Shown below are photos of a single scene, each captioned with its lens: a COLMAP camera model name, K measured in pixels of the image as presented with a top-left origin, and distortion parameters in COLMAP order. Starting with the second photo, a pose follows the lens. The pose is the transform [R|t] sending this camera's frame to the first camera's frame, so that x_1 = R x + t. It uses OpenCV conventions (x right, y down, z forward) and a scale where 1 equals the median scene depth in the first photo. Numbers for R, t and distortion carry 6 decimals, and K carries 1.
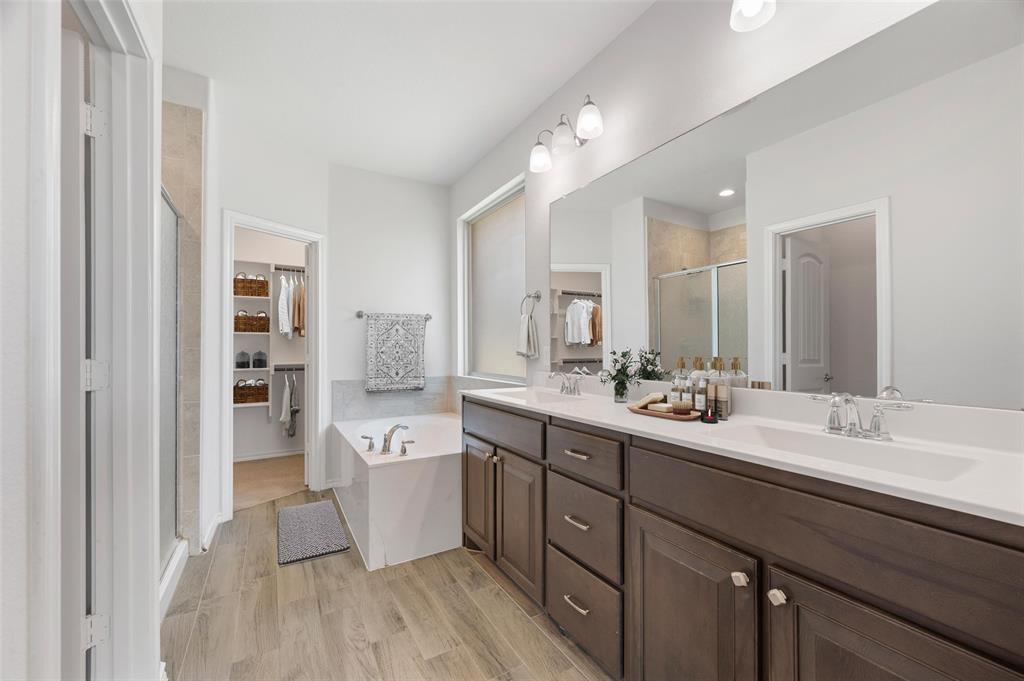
lens RADIAL K [[406.8, 0, 508.2], [0, 406.8, 344.8], [0, 0, 1]] dist [-0.001090, 0.000290]
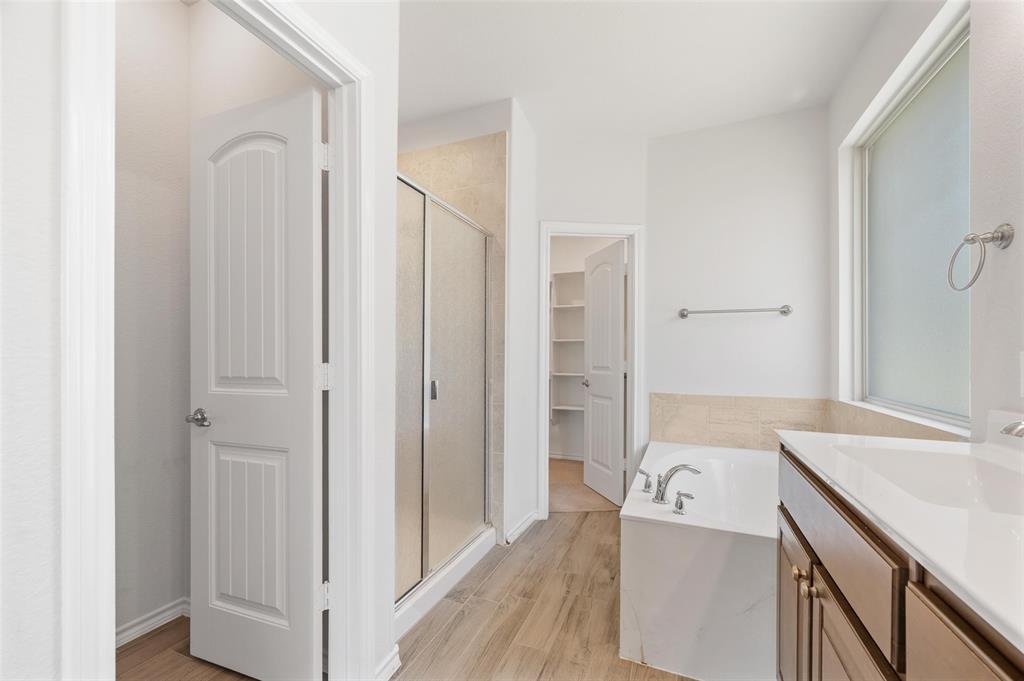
lens RADIAL K [[406.8, 0, 515.6], [0, 406.8, 355.0], [0, 0, 1]] dist [-0.001090, 0.000290]
pose [[0.604117, 0.003889, -0.796886, 0.117822], [0.002793, 0.999972, 0.006997, 0.002631], [0.796891, -0.006453, 0.604089, 0.372745]]
